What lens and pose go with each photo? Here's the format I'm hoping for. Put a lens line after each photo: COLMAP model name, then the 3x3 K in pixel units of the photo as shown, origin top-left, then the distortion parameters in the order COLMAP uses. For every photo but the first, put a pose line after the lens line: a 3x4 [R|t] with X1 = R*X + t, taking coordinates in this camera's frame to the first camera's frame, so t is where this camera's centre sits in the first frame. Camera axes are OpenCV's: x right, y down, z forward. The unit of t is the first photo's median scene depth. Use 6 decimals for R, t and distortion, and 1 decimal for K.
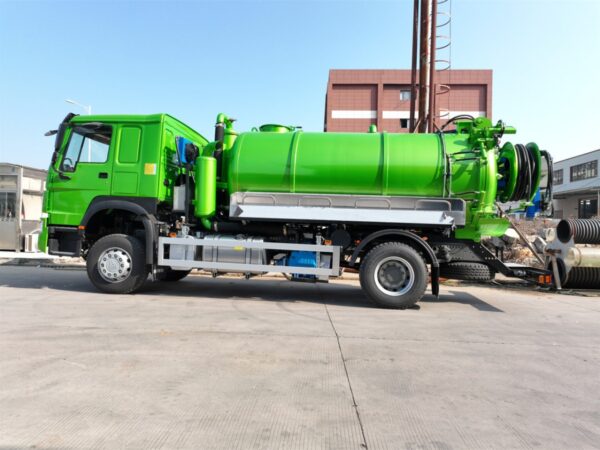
lens RADIAL K [[420.3, 0, 300.0], [0, 420.3, 225.0], [0, 0, 1]] dist [0.006176, 0.005158]
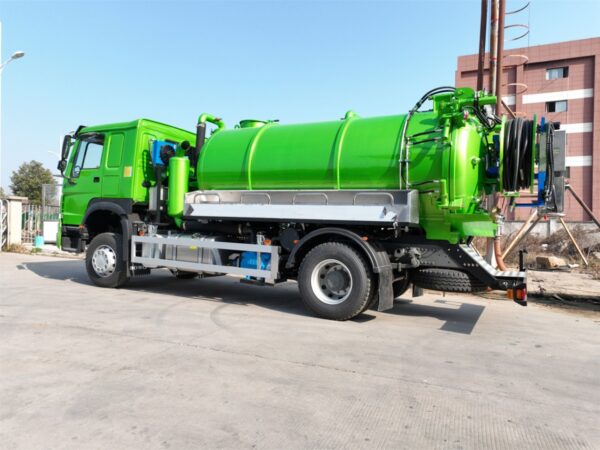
lens RADIAL K [[420.3, 0, 300.0], [0, 420.3, 225.0], [0, 0, 1]] dist [0.006176, 0.005158]
pose [[0.938675, -0.003713, -0.344783, 0.422958], [0.002051, 0.999984, -0.005184, 0.008328], [0.344797, 0.004159, 0.938668, 0.149945]]
